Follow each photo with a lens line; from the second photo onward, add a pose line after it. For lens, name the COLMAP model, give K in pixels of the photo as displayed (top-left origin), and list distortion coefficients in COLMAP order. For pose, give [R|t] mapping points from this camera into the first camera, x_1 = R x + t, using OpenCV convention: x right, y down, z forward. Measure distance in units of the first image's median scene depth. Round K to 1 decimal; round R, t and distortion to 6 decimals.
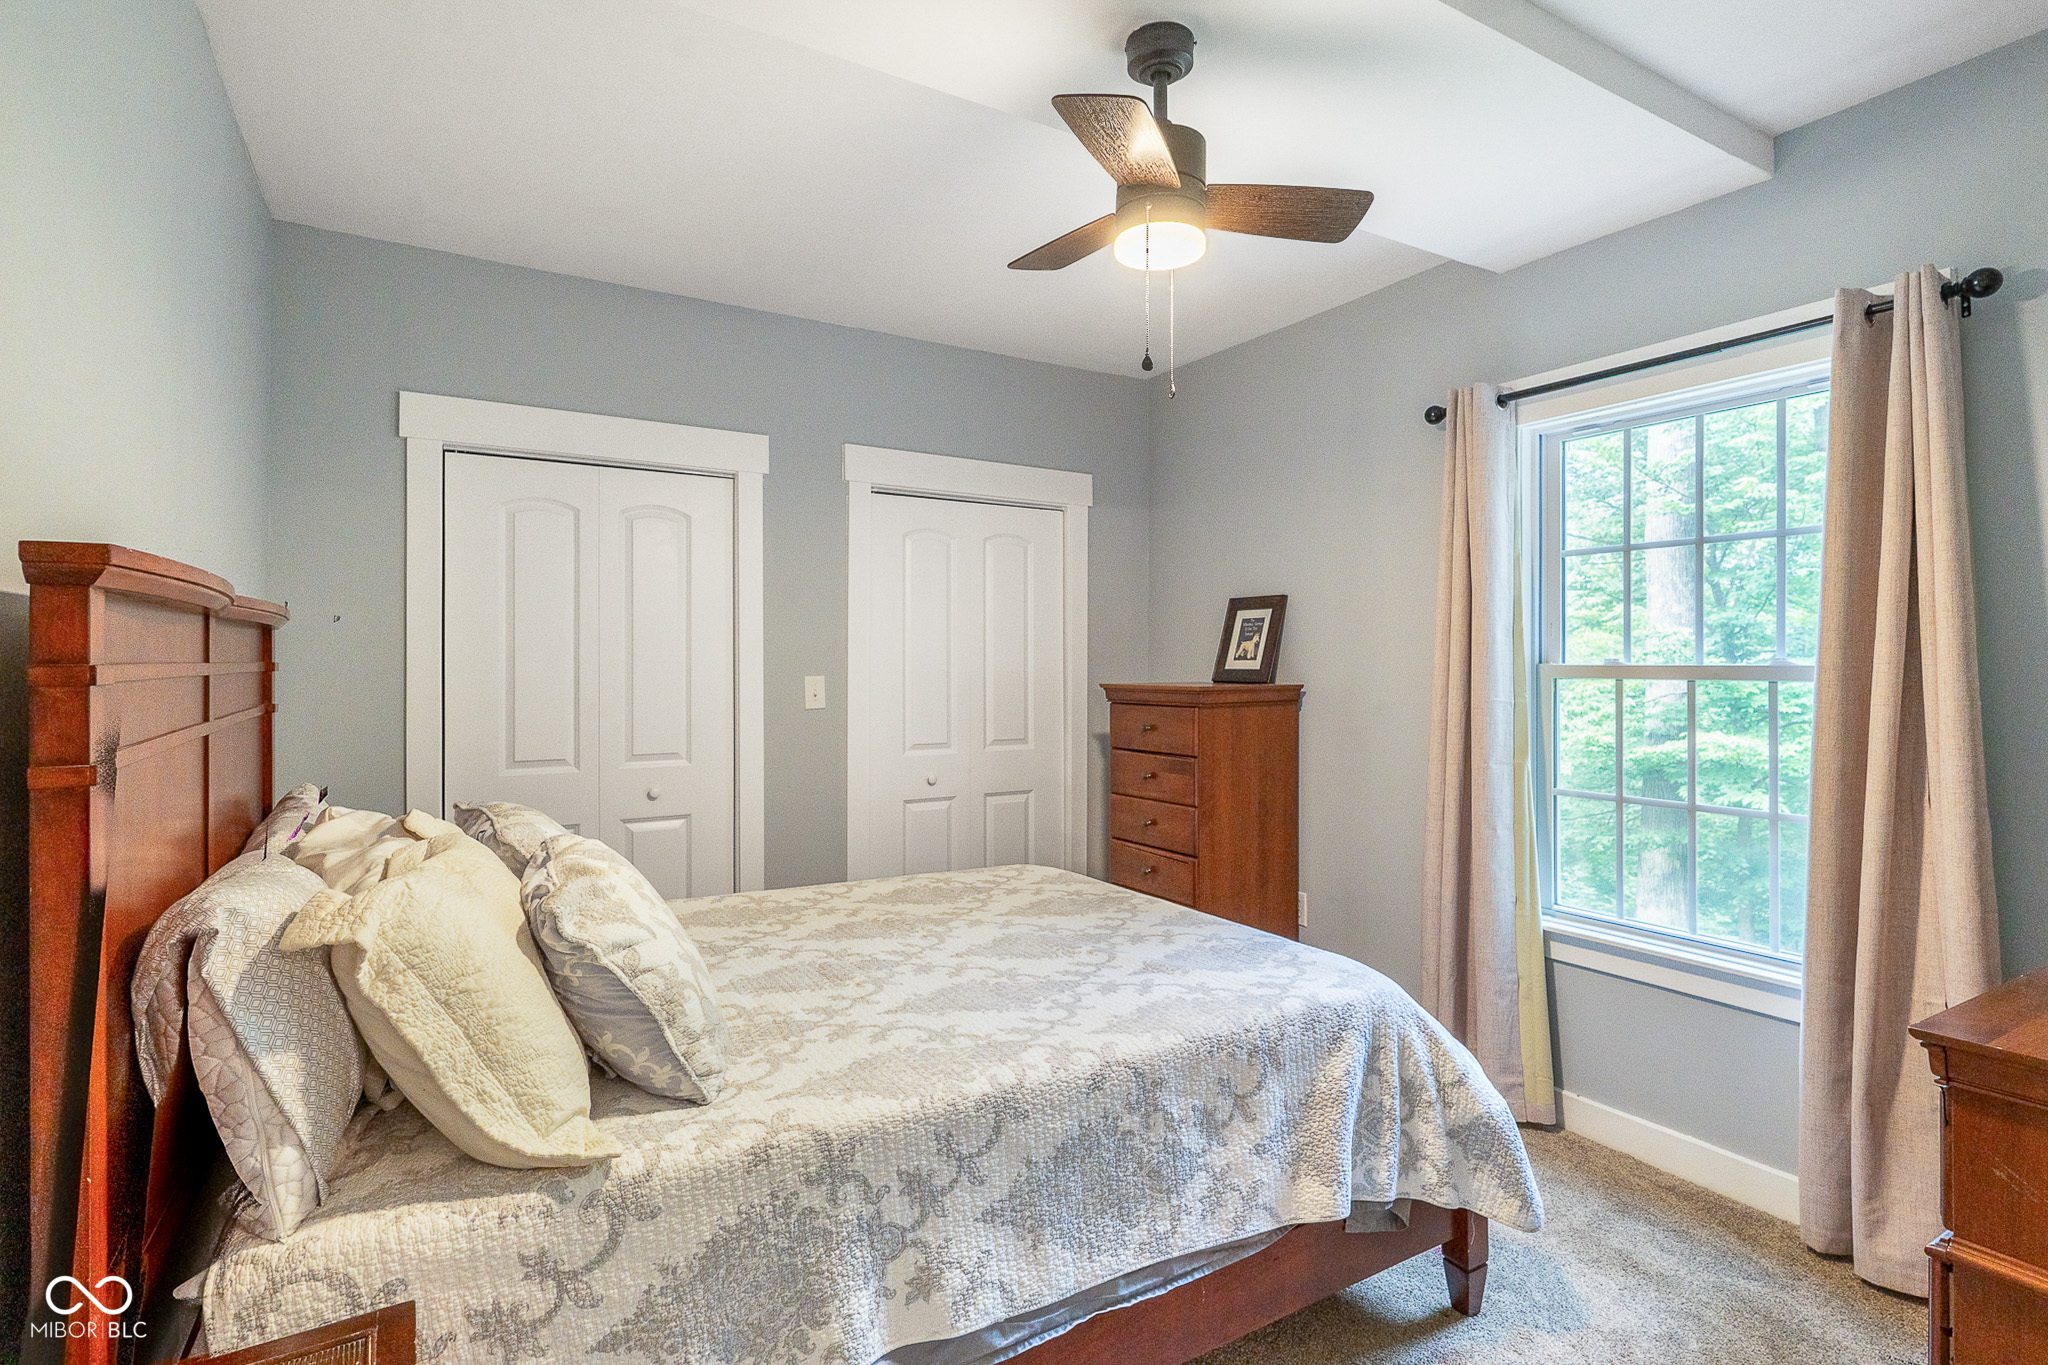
lens RADIAL K [[999.7, 0, 1030.1], [0, 999.7, 670.2], [0, 0, 1]] dist [0.014784, 0.000341]
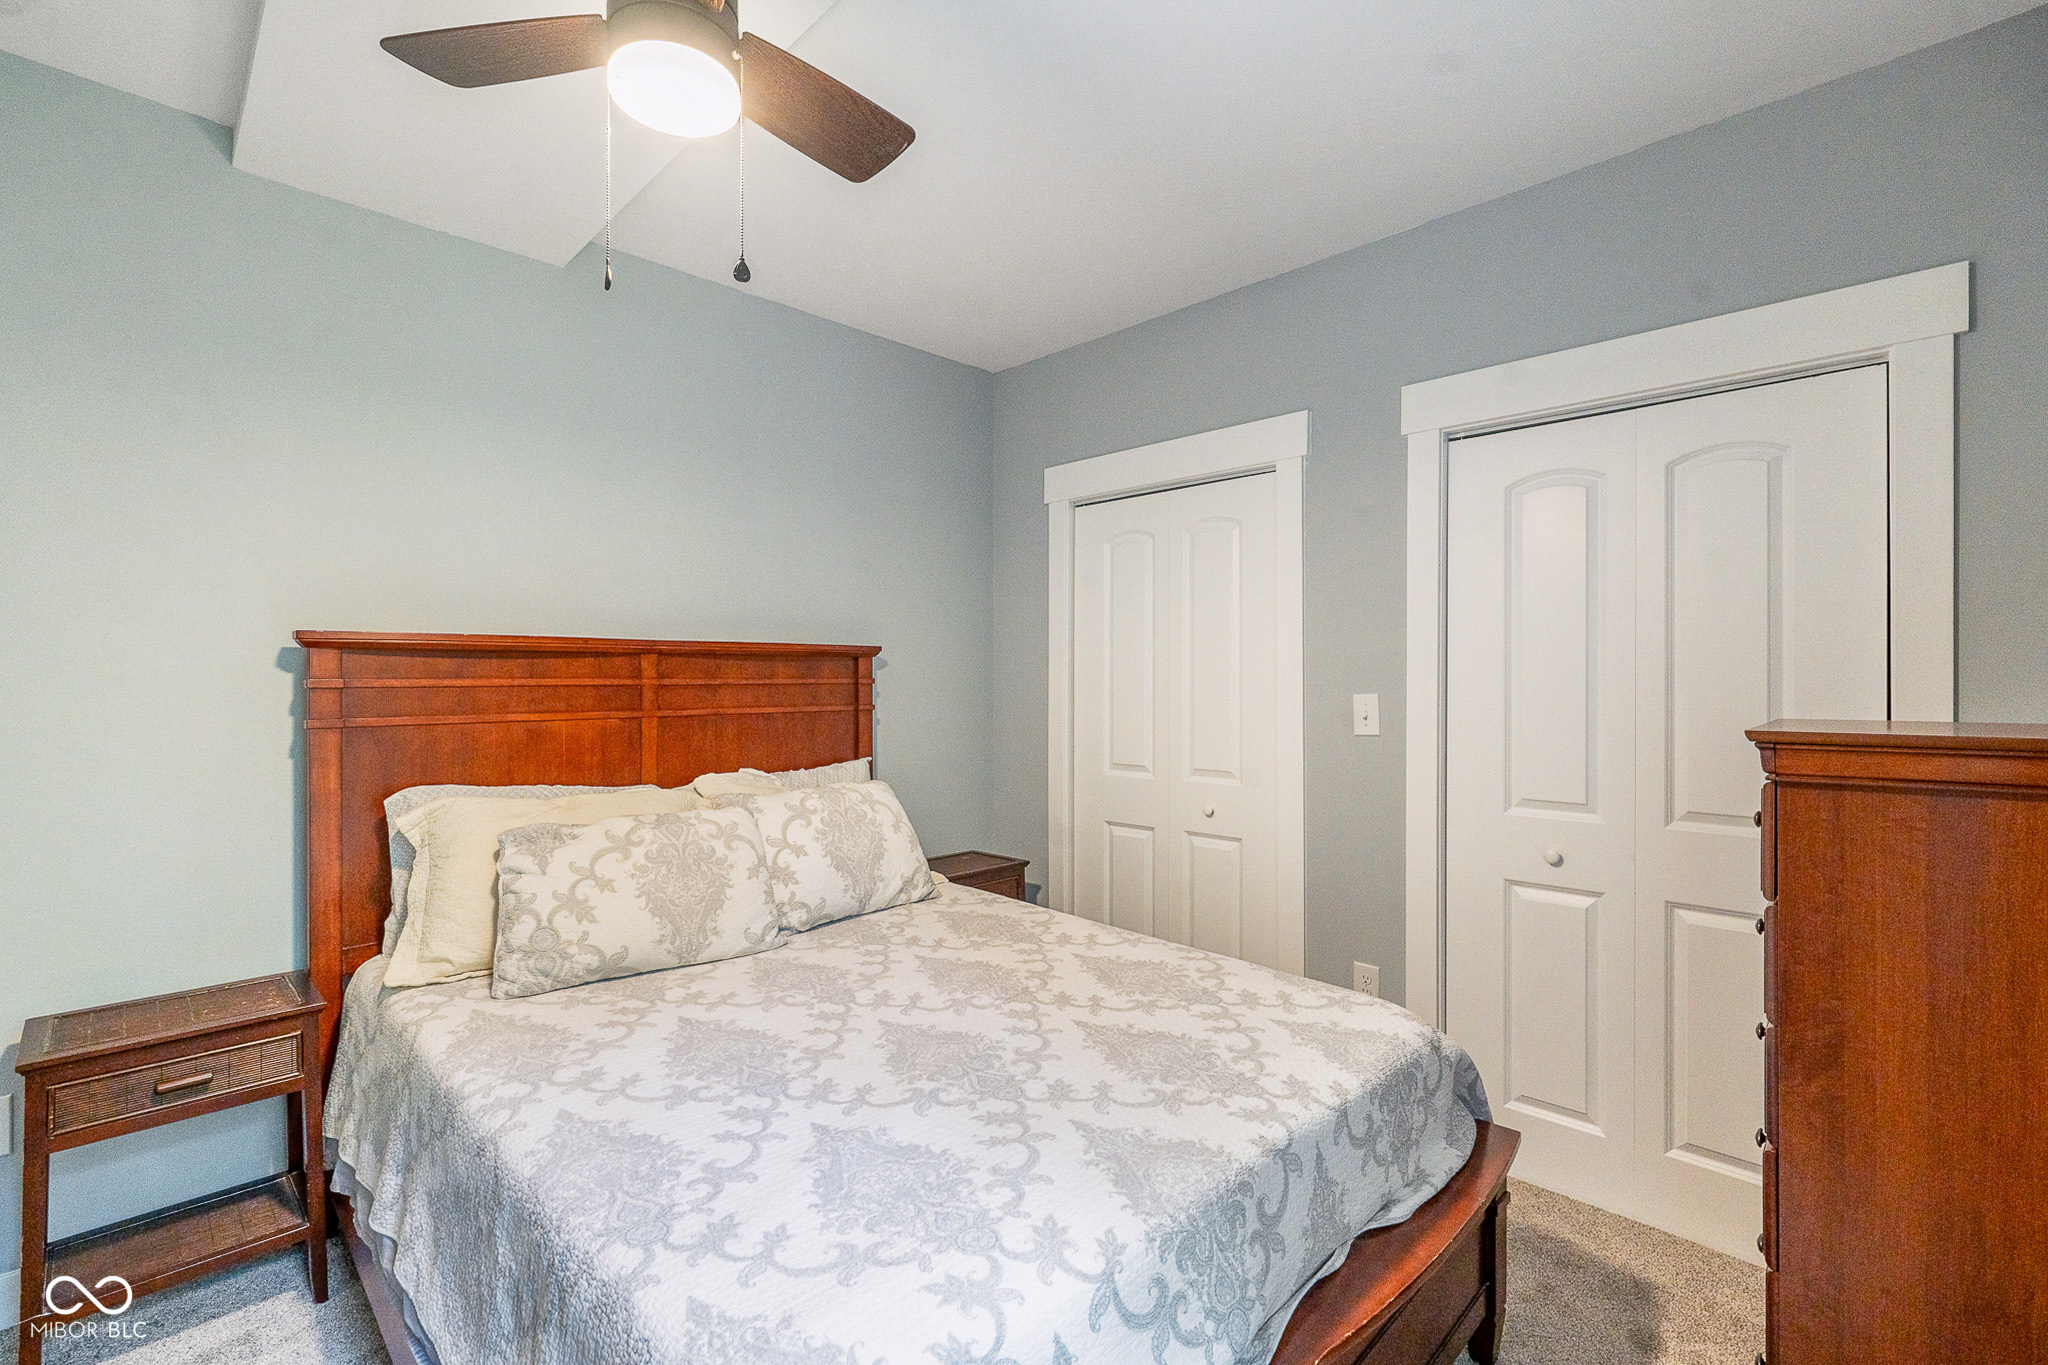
lens RADIAL K [[926.3, 0, 1029.9], [0, 926.3, 680.8], [0, 0, 1]] dist [-0.001337, 0.001033]
pose [[0.237085, -0.000920, -0.971488, 0.505048], [-0.008951, 0.999955, -0.003132, 0.000419], [0.971448, 0.009438, 0.237067, 0.665784]]
